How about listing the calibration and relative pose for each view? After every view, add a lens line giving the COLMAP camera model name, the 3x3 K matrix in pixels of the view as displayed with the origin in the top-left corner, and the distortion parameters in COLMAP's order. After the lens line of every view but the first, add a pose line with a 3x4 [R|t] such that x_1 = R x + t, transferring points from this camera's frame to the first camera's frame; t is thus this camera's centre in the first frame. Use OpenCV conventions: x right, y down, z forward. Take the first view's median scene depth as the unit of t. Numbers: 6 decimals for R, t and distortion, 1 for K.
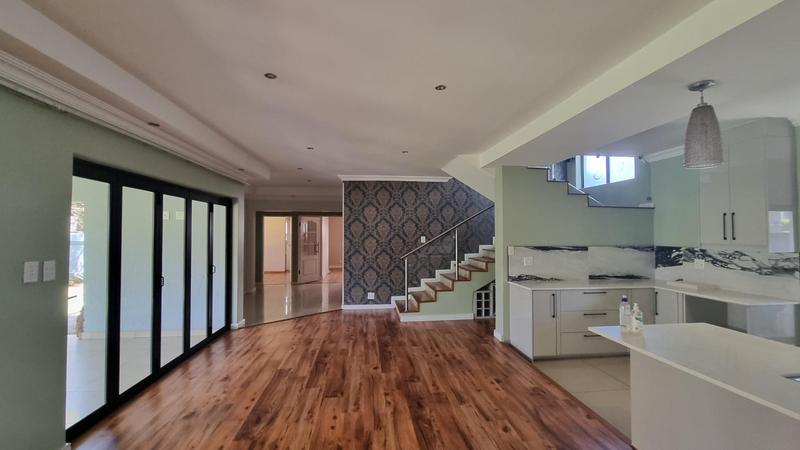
lens RADIAL K [[327.5, 0, 402.1], [0, 327.5, 227.0], [0, 0, 1]] dist [0.000372, -0.000740]
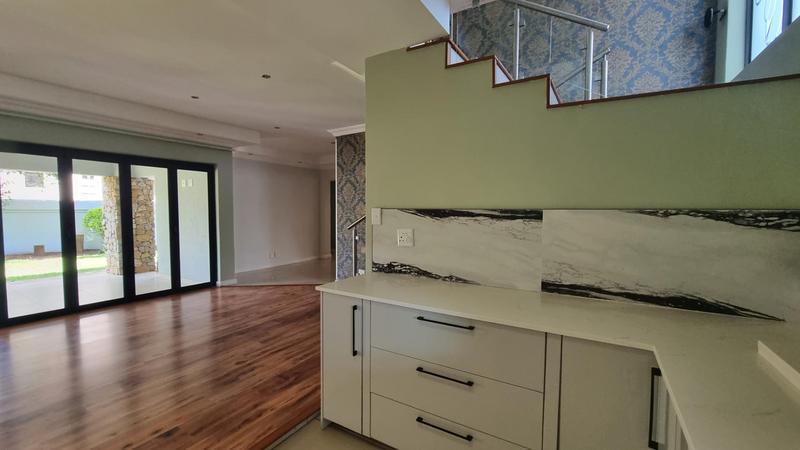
lens RADIAL K [[327.5, 0, 402.1], [0, 327.5, 227.0], [0, 0, 1]] dist [0.000372, -0.000740]
pose [[0.793202, 0.035556, -0.607920, 0.843616], [0.007358, 0.997661, 0.067953, 0.064857], [0.608914, -0.058374, 0.791085, 0.722215]]
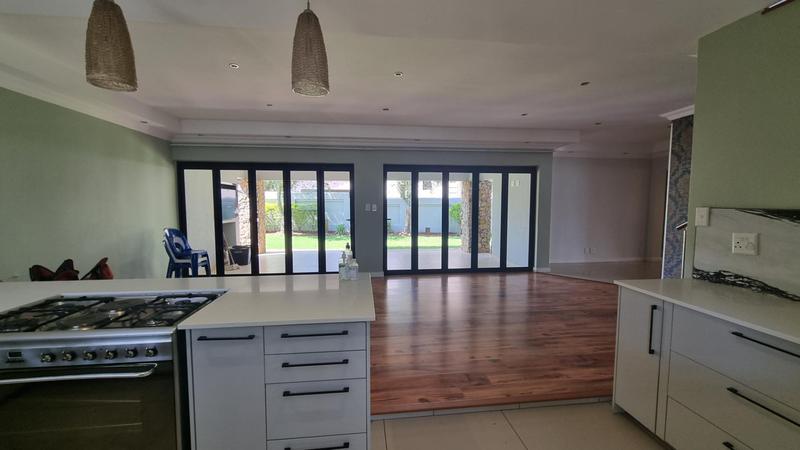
lens RADIAL K [[327.5, 0, 402.1], [0, 327.5, 227.0], [0, 0, 1]] dist [0.000372, -0.000740]
pose [[0.005693, 0.074410, -0.997211, 0.978708], [0.019689, 0.997026, 0.074509, 0.052359], [0.999790, -0.020058, 0.004211, 0.677474]]
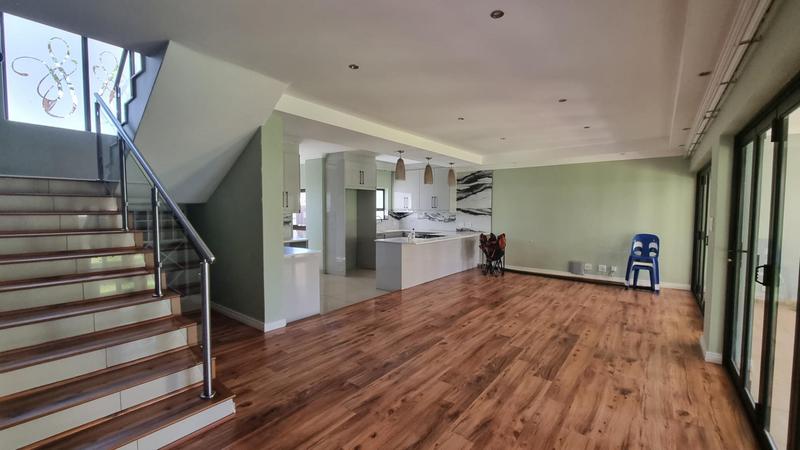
lens RADIAL K [[327.5, 0, 402.1], [0, 327.5, 227.0], [0, 0, 1]] dist [0.000372, -0.000740]
pose [[-0.712135, -0.039644, 0.700922, -0.616832], [-0.017190, 0.999090, 0.039044, 0.060997], [-0.701832, 0.015756, -0.712168, 1.684972]]
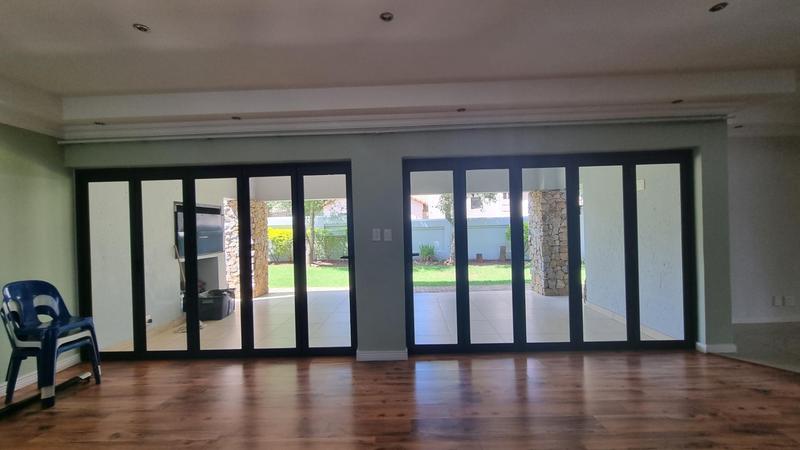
lens RADIAL K [[327.5, 0, 402.1], [0, 327.5, 227.0], [0, 0, 1]] dist [0.000372, -0.000740]
pose [[-0.138440, 0.008368, -0.990335, 0.276483], [0.048450, 0.998824, 0.001667, 0.052681], [0.989185, -0.047751, -0.138683, 0.714040]]
